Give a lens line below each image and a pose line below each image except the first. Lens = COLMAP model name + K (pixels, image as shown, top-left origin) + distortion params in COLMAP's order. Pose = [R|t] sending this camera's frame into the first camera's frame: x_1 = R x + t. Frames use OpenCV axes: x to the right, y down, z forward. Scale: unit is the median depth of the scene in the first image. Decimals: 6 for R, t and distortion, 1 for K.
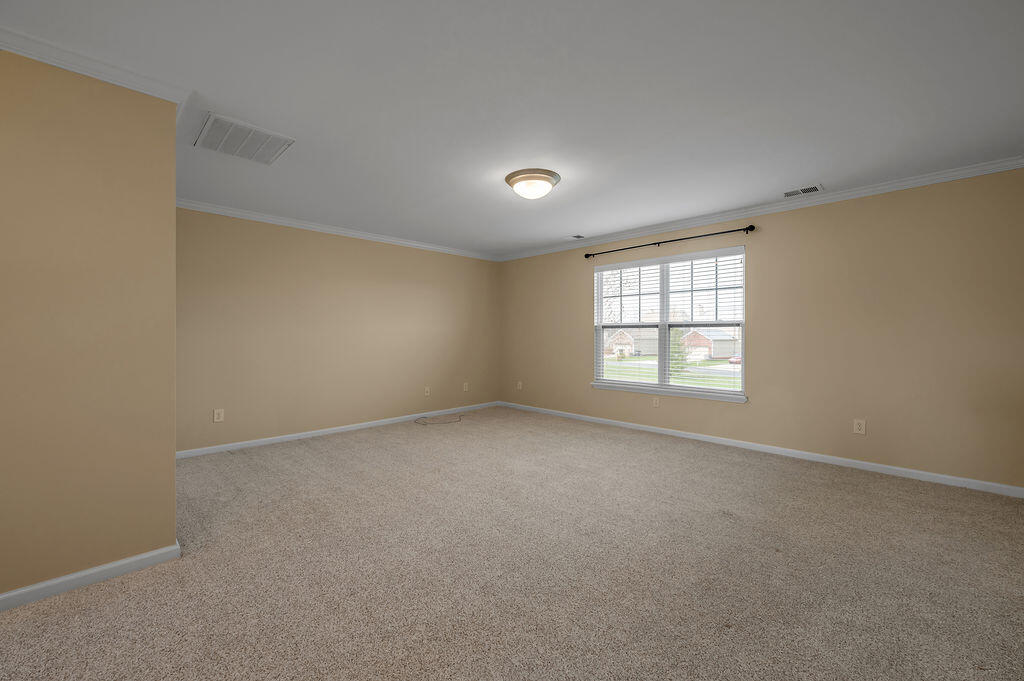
lens RADIAL K [[413.2, 0, 503.0], [0, 413.2, 331.8], [0, 0, 1]] dist [-0.001804, -0.000066]
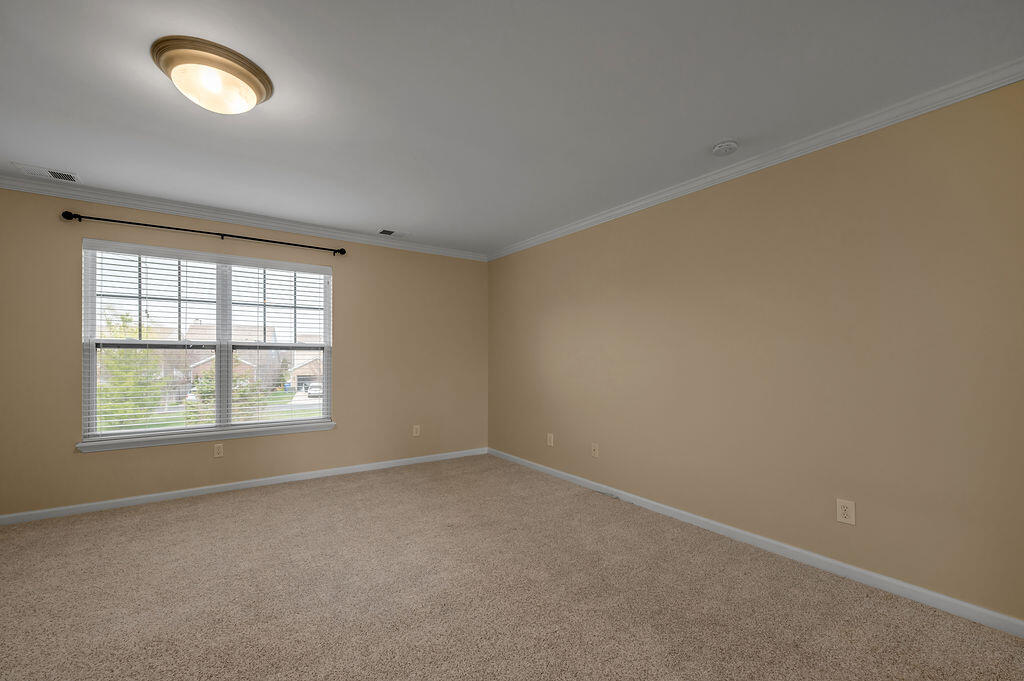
lens RADIAL K [[413.2, 0, 514.7], [0, 413.2, 358.2], [0, 0, 1]] dist [-0.001804, -0.000066]
pose [[0.191702, 0.002666, 0.981449, -0.400874], [-0.010641, 0.999943, -0.000638, 0.001595], [-0.981395, -0.010321, 0.191720, 0.551157]]
